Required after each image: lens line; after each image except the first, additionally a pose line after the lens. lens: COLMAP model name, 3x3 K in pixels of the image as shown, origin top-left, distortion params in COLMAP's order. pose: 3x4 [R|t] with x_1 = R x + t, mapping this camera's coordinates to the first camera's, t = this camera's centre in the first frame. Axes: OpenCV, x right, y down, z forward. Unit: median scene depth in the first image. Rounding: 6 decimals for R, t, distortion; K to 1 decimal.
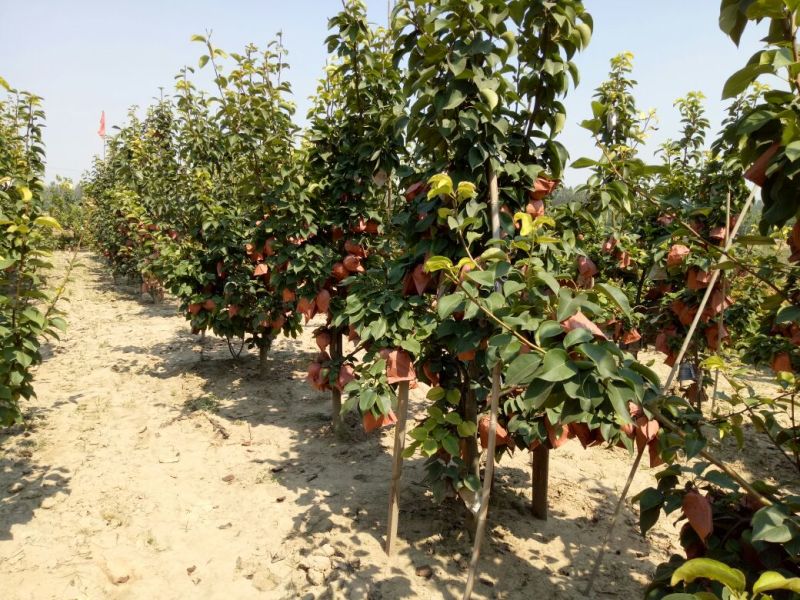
lens RADIAL K [[612.0, 0, 400.0], [0, 612.0, 300.0], [0, 0, 1]] dist [0.028145, -0.010902]
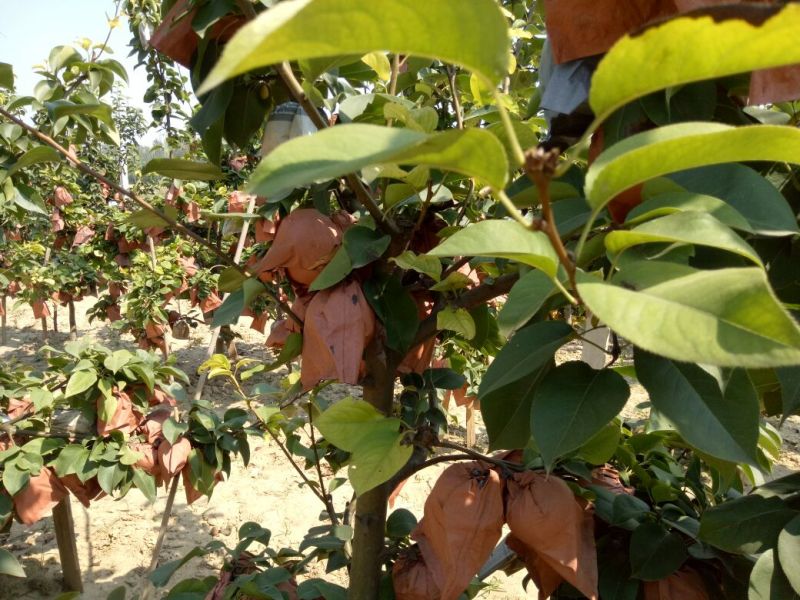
lens RADIAL K [[612.0, 0, 400.0], [0, 612.0, 300.0], [0, 0, 1]] dist [0.028145, -0.010902]
pose [[0.833565, -0.142239, 0.533795, 0.193092], [0.102022, 0.989299, 0.104300, -0.008511], [-0.542919, -0.032482, 0.839157, 0.202104]]
